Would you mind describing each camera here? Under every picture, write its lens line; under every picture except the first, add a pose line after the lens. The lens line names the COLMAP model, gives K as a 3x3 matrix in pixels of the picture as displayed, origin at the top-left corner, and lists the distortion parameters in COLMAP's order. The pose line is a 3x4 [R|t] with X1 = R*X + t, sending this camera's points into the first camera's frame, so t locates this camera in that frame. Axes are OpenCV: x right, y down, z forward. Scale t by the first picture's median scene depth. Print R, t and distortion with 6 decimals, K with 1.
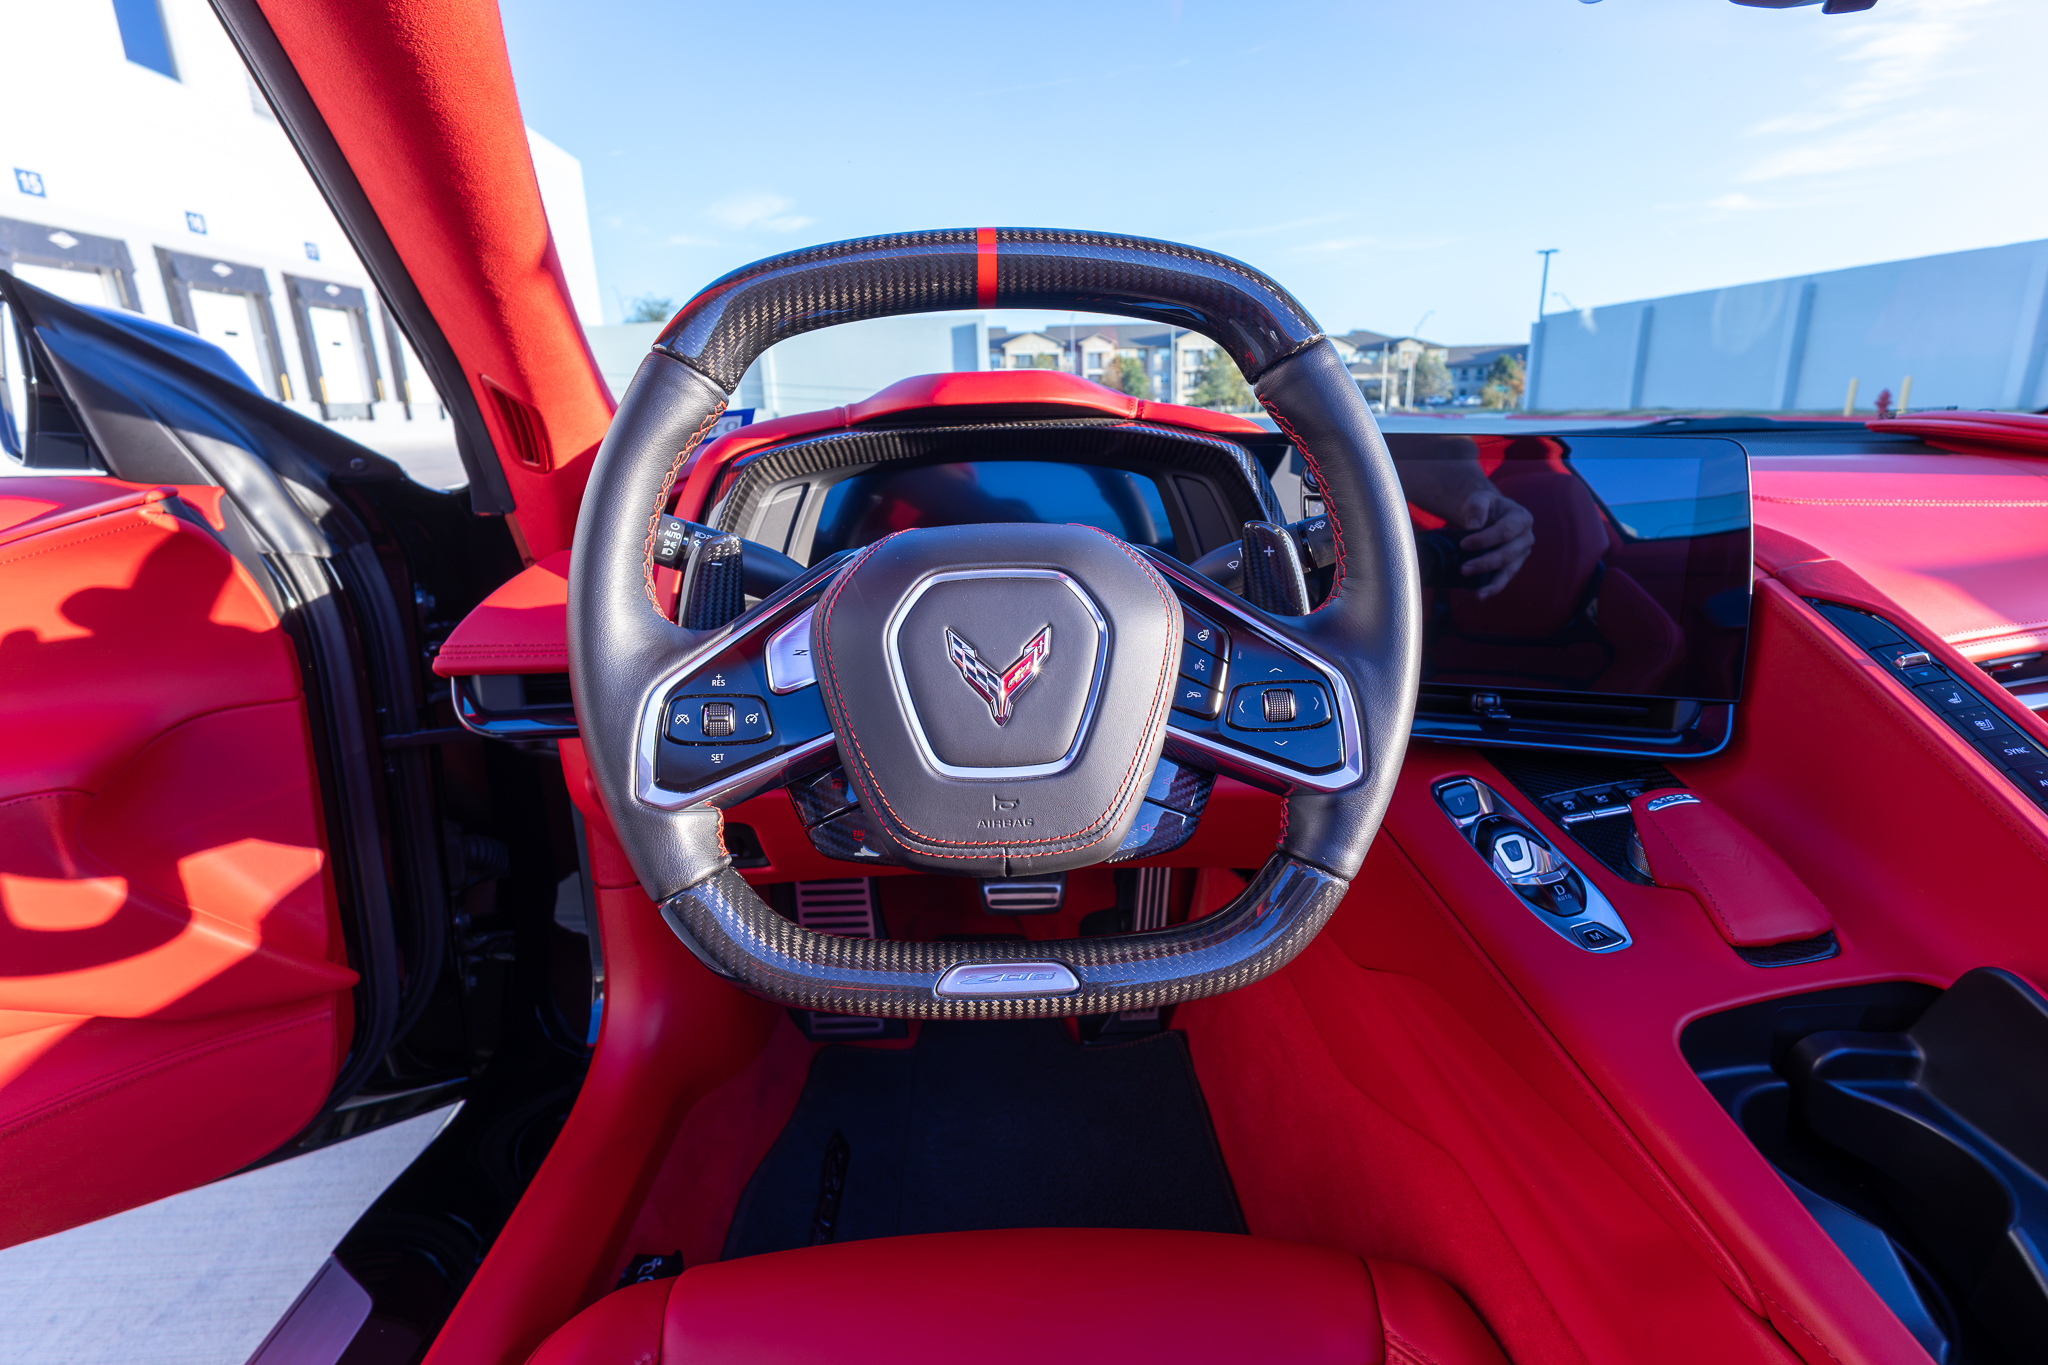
lens RADIAL K [[996.4, 0, 1024.0], [0, 996.4, 682.5], [0, 0, 1]] dist [0.002173, 0.000524]
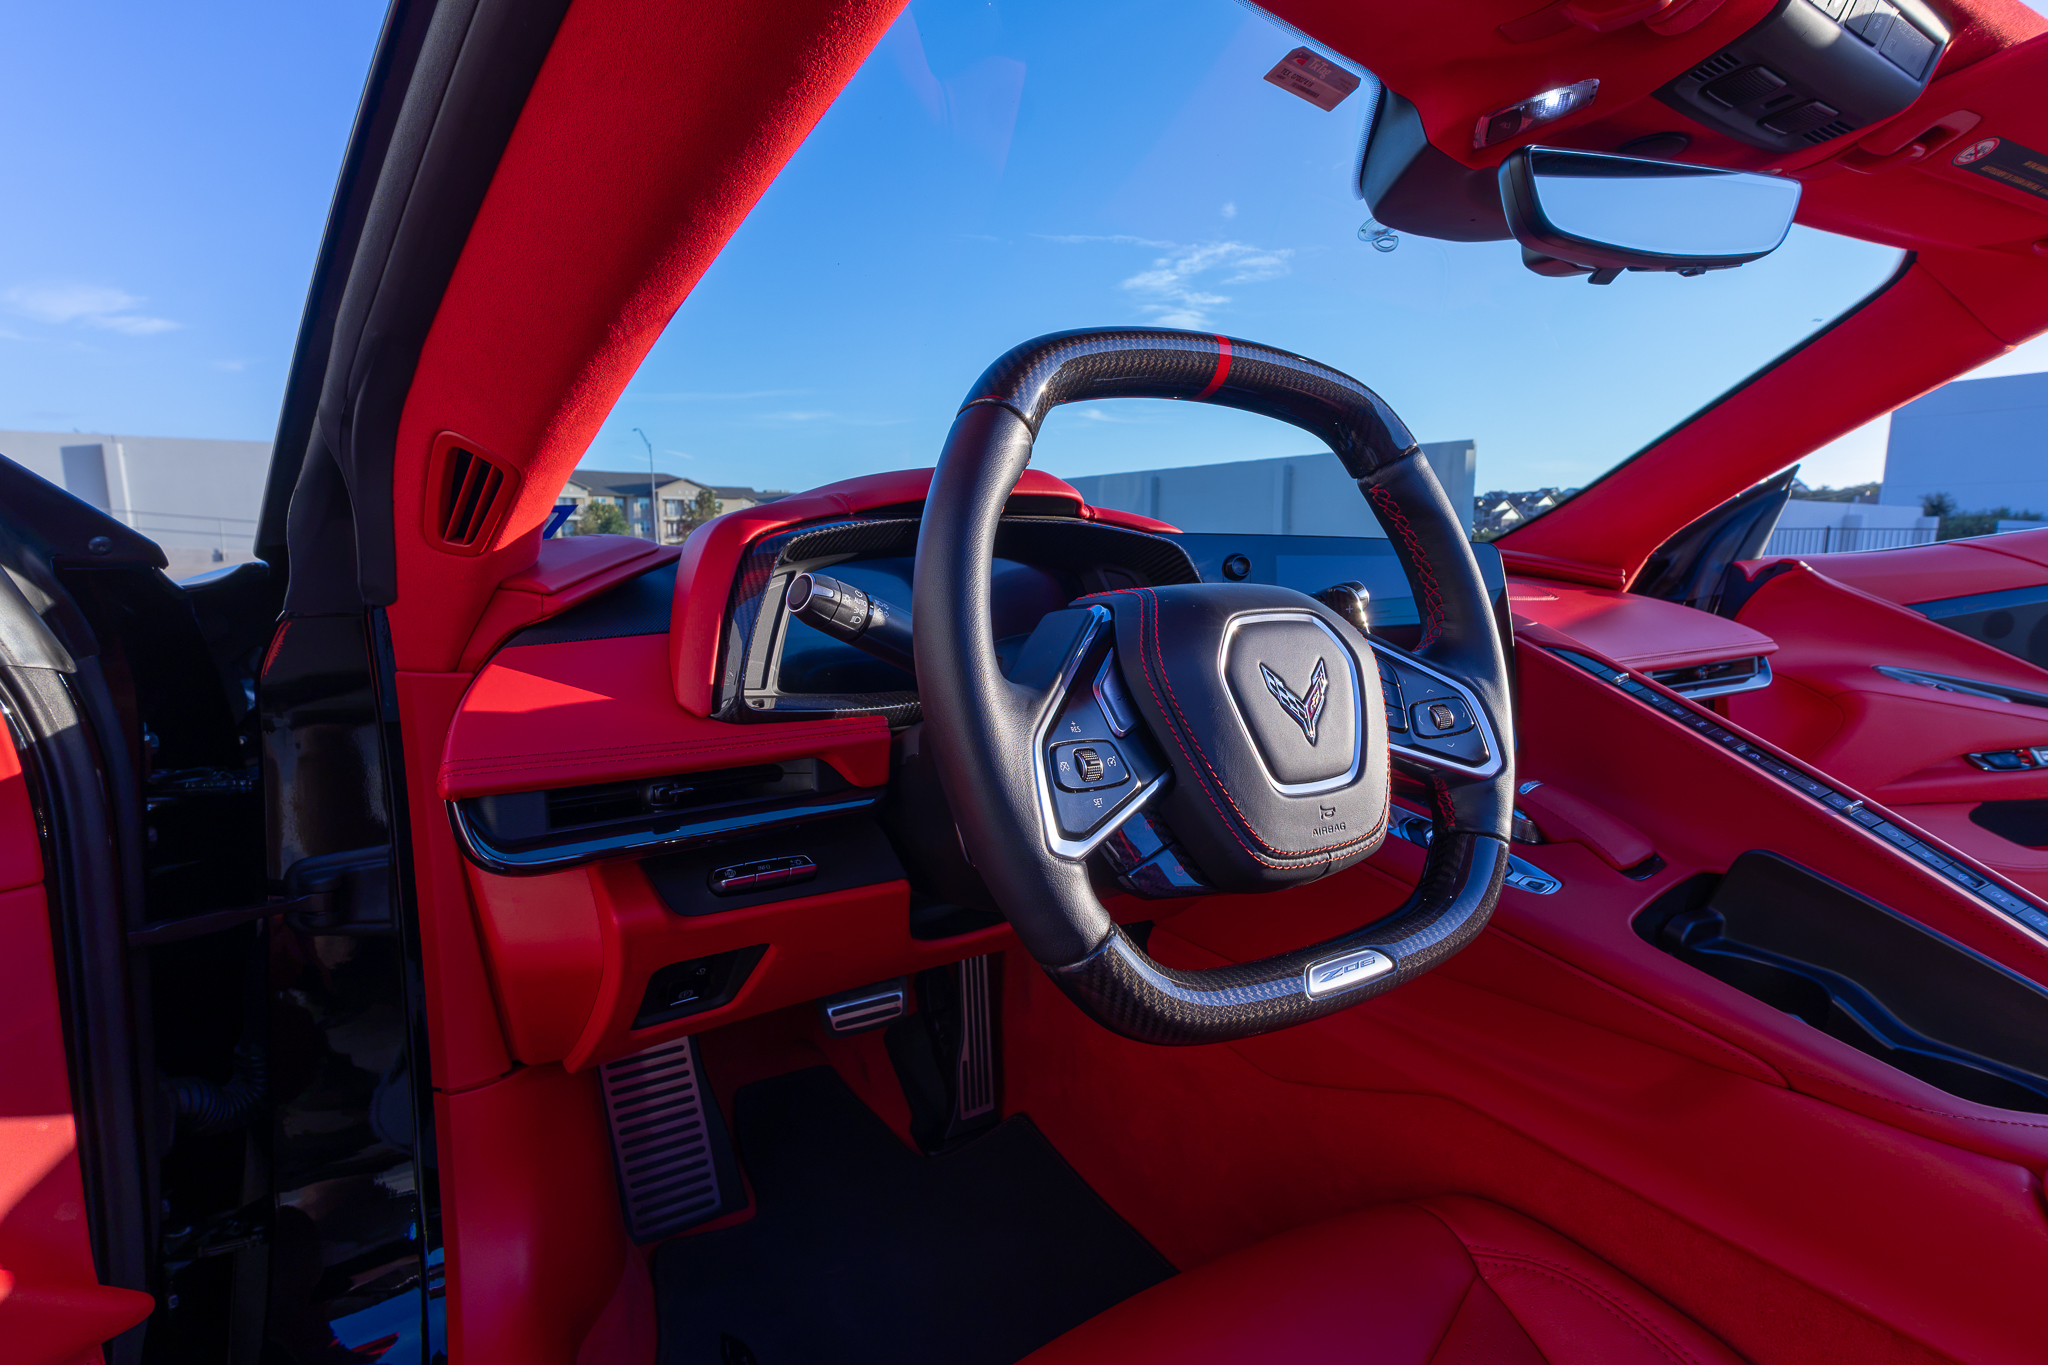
lens RADIAL K [[963.0, 0, 1024.0], [0, 963.0, 682.5], [0, 0, 1]] dist [0.001962, 0.000691]
pose [[0.864124, -0.045601, 0.501209, -0.479099], [0.116190, 0.987059, -0.110516, 0.031364], [-0.489683, 0.153735, 0.858240, 0.113850]]
